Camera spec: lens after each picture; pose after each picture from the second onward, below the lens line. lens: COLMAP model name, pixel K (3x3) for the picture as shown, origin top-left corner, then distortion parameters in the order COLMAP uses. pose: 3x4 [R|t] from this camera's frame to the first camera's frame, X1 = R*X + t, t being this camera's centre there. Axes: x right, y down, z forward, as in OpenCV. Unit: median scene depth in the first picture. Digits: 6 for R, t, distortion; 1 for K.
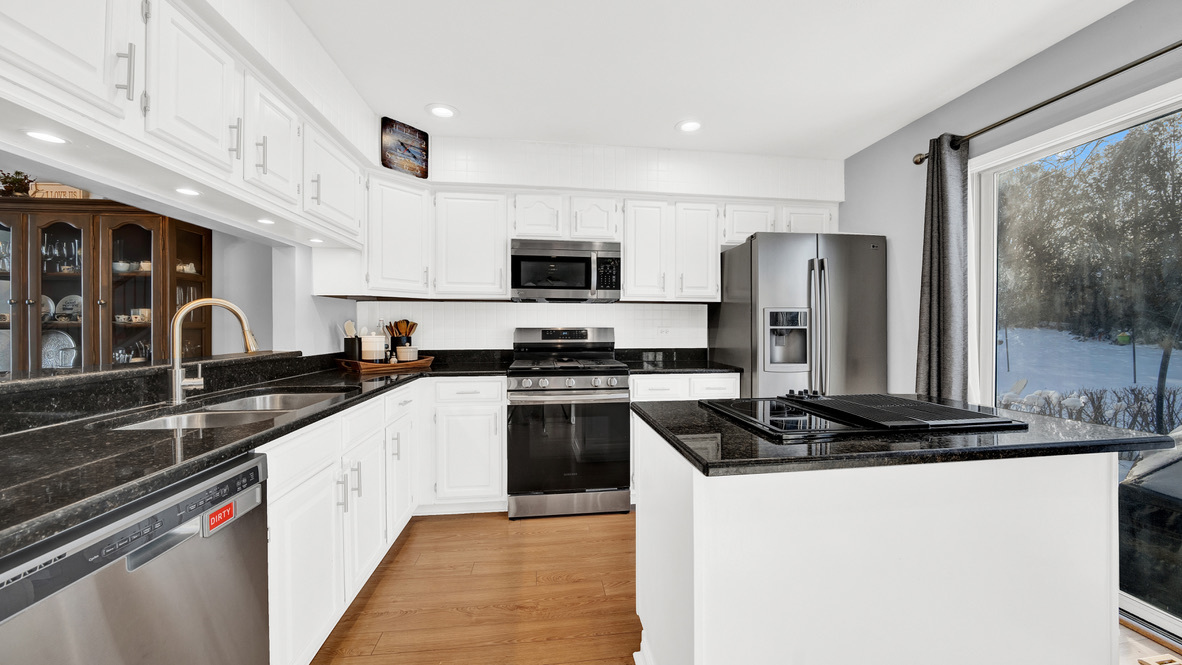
lens RADIAL K [[425.1, 0, 591.0], [0, 425.1, 332.5], [0, 0, 1]] dist [-0.013976, 0.000132]
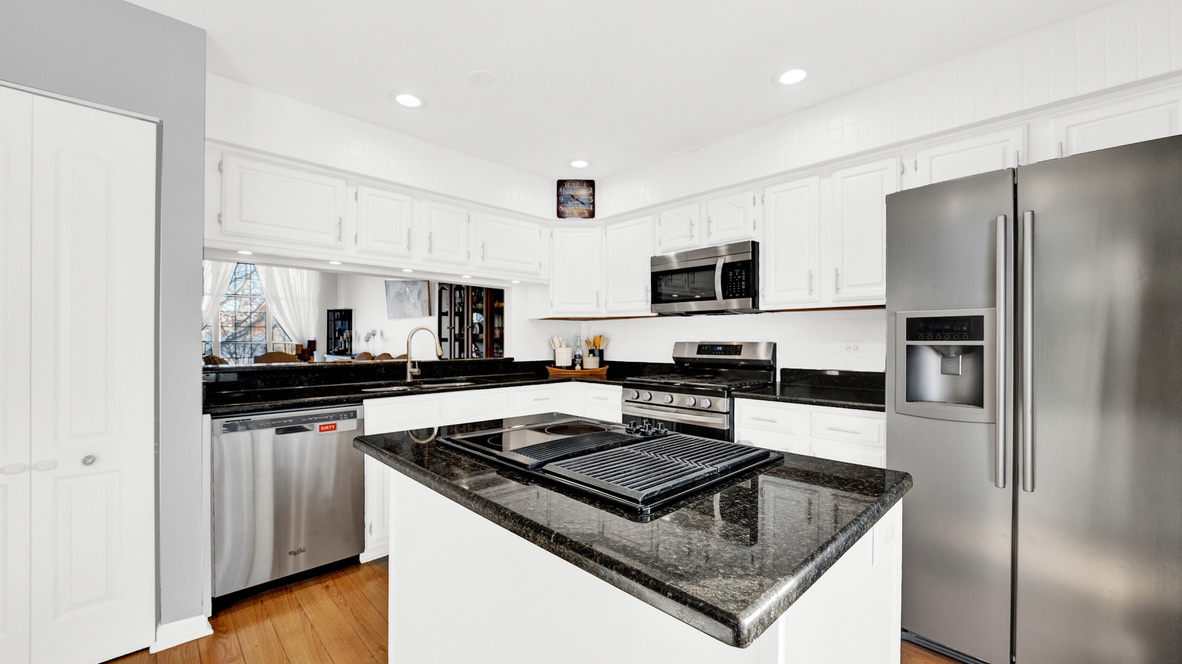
lens RADIAL K [[449.7, 0, 594.4], [0, 449.7, 340.0], [0, 0, 1]] dist [-0.000076, -0.000004]
pose [[0.612747, -0.000453, -0.790279, 0.609093], [-0.011457, 0.999890, -0.009457, -0.004268], [0.790196, 0.014849, 0.612674, 0.219568]]
